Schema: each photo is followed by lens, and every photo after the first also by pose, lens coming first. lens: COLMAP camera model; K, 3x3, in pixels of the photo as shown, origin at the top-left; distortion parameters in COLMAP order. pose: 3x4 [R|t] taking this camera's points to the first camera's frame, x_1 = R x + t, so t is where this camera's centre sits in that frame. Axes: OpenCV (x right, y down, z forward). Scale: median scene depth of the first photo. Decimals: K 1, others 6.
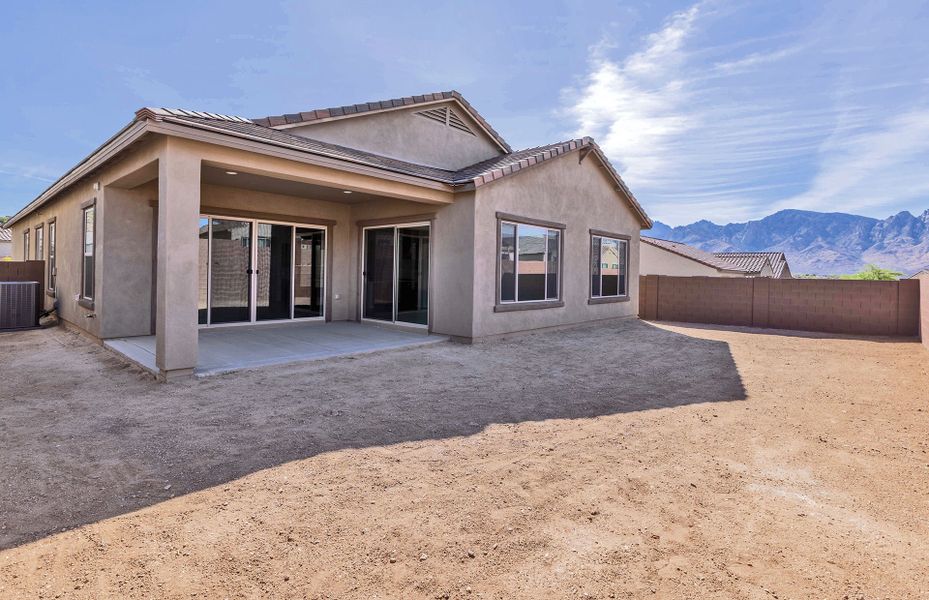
lens RADIAL K [[470.2, 0, 460.6], [0, 470.2, 271.7], [0, 0, 1]] dist [-0.002906, -0.000450]
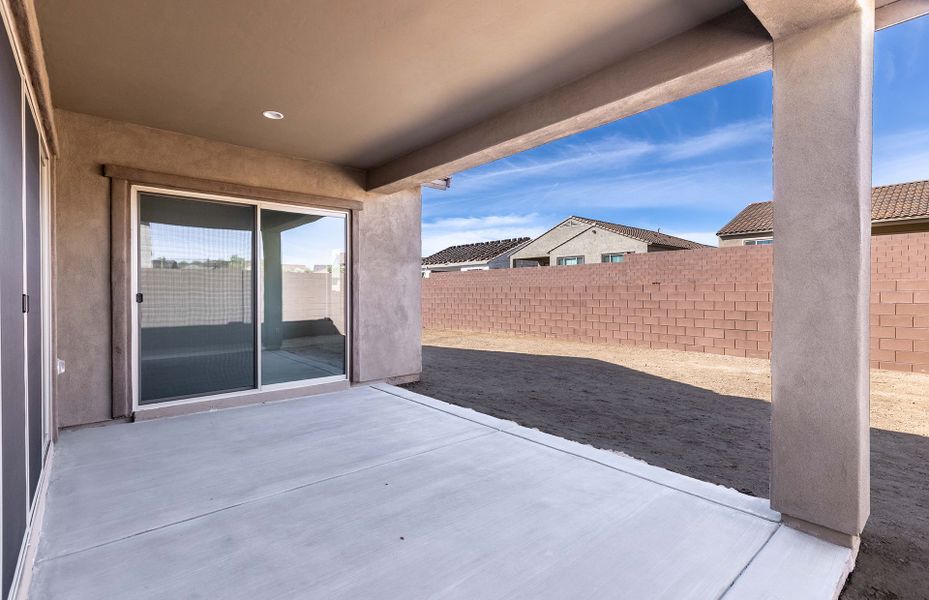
lens RADIAL K [[434.0, 0, 454.6], [0, 434.0, 294.7], [0, 0, 1]] dist [-0.000250, 0.000356]
pose [[0.120165, -0.025388, 0.992429, -0.581813], [0.003970, 0.999677, 0.025093, -0.007761], [-0.992746, 0.000925, 0.120227, 0.716982]]
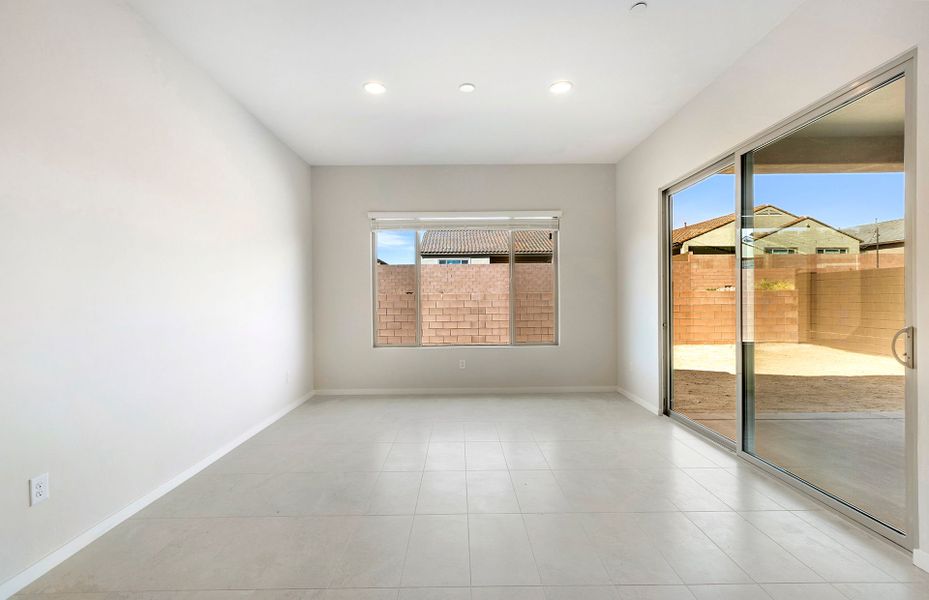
lens RADIAL K [[417.8, 0, 457.6], [0, 417.8, 302.4], [0, 0, 1]] dist [0.000398, 0.000061]
pose [[-0.678344, -0.016465, 0.734560, -0.209071], [-0.003332, 0.999808, 0.019334, 0.000391], [-0.734737, 0.010667, -0.678268, 1.319109]]
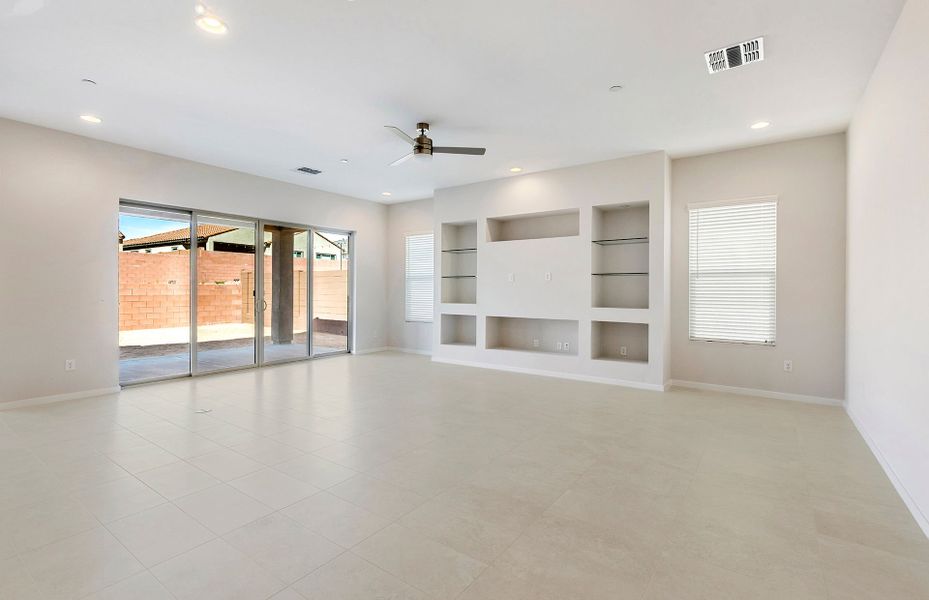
lens RADIAL K [[427.4, 0, 460.2], [0, 427.4, 290.2], [0, 0, 1]] dist [-0.000957, -0.000012]
pose [[-0.992844, -0.022442, -0.117292, -0.624009], [-0.022328, 0.999748, -0.002293, -0.008035], [0.117314, 0.000342, -0.993095, 1.565431]]
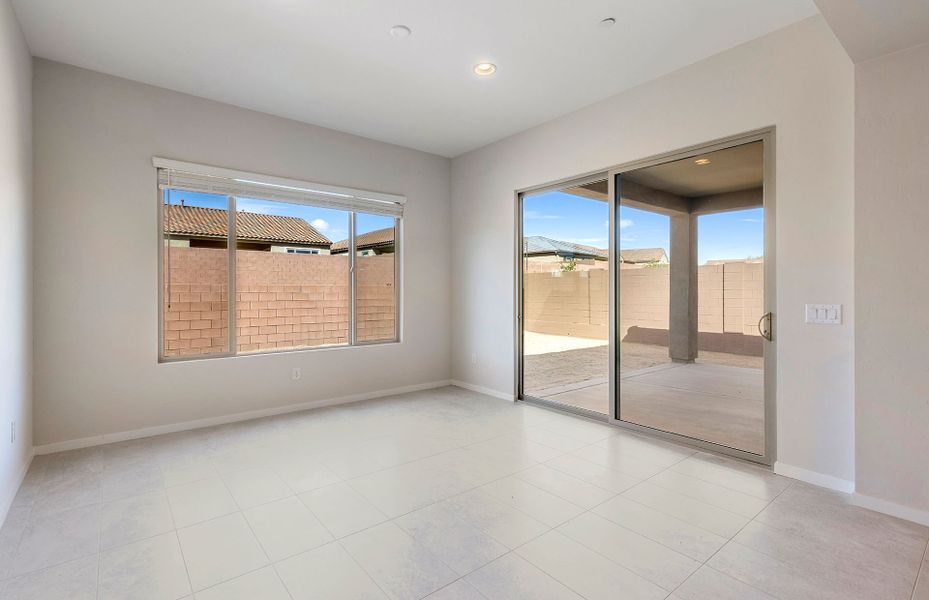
lens RADIAL K [[434.0, 0, 454.6], [0, 434.0, 294.7], [0, 0, 1]] dist [-0.000250, 0.000356]
pose [[-0.987744, -0.018765, 0.154953, -0.061044], [-0.017626, 0.999807, 0.008722, 0.003186], [-0.155086, 0.005884, -0.987883, 1.355266]]
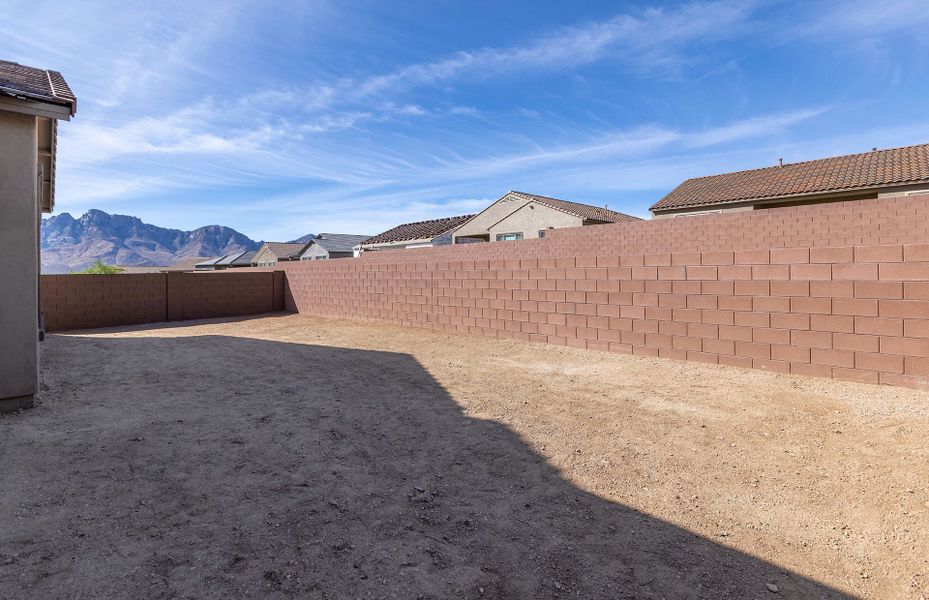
lens RADIAL K [[437.5, 0, 468.9], [0, 437.5, 266.0], [0, 0, 1]] dist [-0.003225, -0.000067]
pose [[0.040028, -0.006746, 0.999176, -0.370561], [0.012874, 0.999898, 0.006235, 0.000653], [-0.999116, 0.012613, 0.040111, 0.414343]]
